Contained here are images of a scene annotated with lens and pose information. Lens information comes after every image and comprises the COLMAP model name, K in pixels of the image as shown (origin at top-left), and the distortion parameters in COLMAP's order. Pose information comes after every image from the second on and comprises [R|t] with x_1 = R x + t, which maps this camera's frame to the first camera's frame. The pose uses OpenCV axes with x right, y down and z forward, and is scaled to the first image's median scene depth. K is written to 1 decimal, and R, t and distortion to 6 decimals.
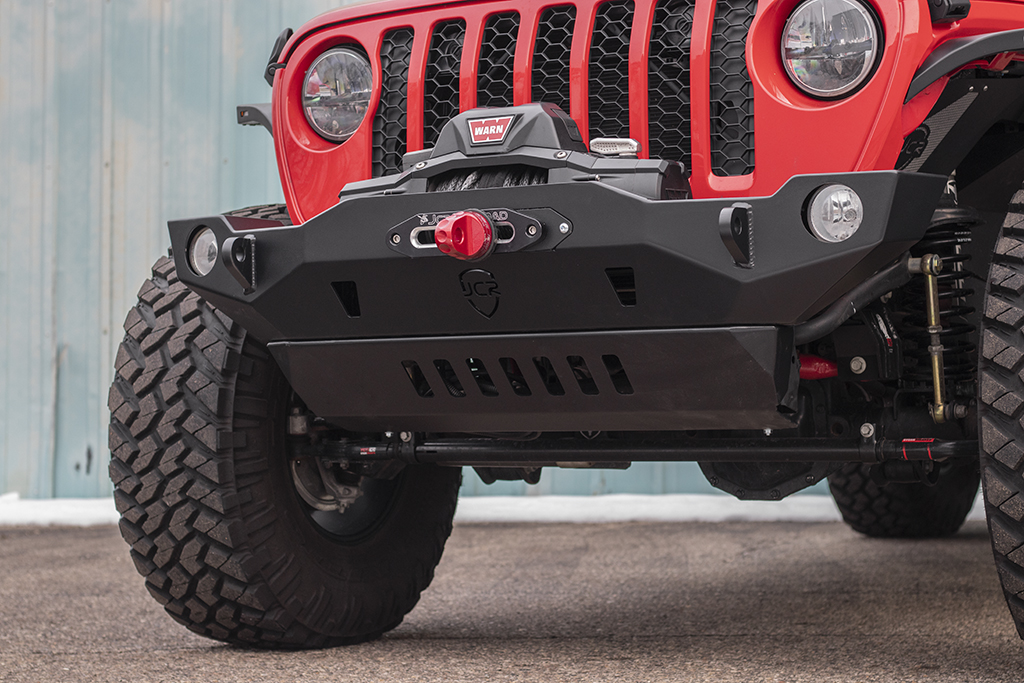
lens RADIAL K [[2396.0, 0, 512.0], [0, 2396.0, 341.5], [0, 0, 1]] dist [-0.096454, -0.075306]
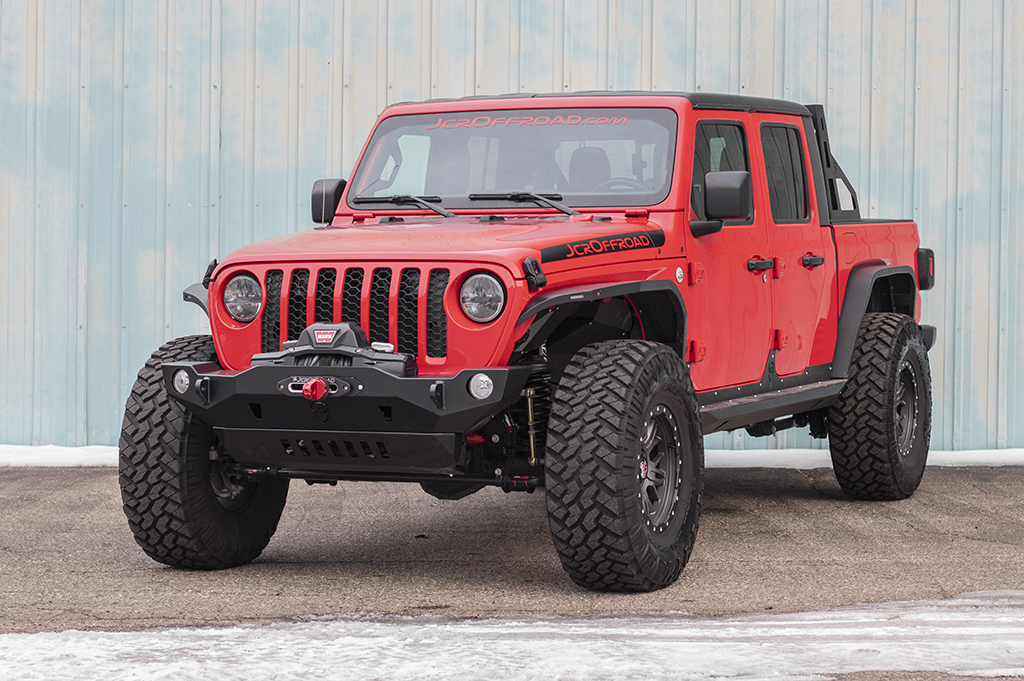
lens RADIAL K [[2585.2, 0, 512.0], [0, 2585.2, 340.5], [0, 0, 1]] dist [-0.102943, 0.122573]
pose [[0.993052, 0.008092, 0.117396, -0.100391], [-0.015214, 0.998089, 0.059891, -0.197425], [-0.116687, -0.061261, 0.991278, -1.160020]]
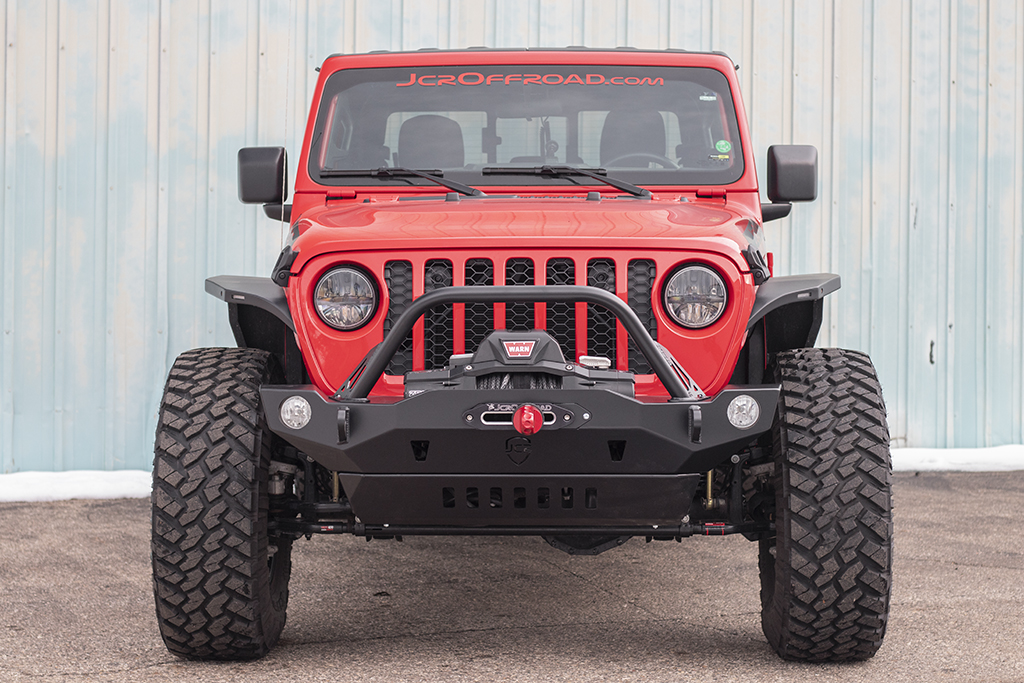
lens RADIAL K [[2396.0, 0, 512.0], [0, 2396.0, 341.5], [0, 0, 1]] dist [-0.096454, -0.075306]
pose [[0.873151, -0.002847, 0.487442, -0.699440], [-0.027025, 0.998162, 0.054239, -0.157569], [-0.486700, -0.060532, 0.871469, -0.357199]]
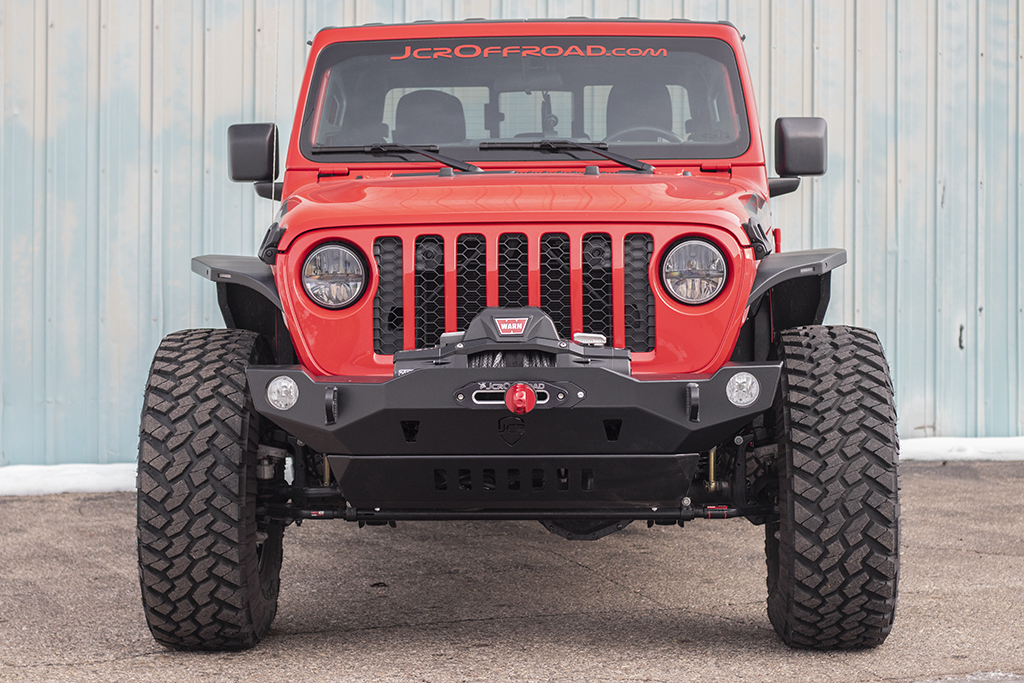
lens RADIAL K [[2526.5, 0, 497.5], [0, 2526.5, 340.7], [0, 0, 1]] dist [-0.094234, -0.077174]
pose [[0.881148, -0.008795, 0.472759, -0.698800], [-0.019964, 0.998243, 0.055781, -0.148982], [-0.472419, -0.058589, 0.879424, -0.398189]]
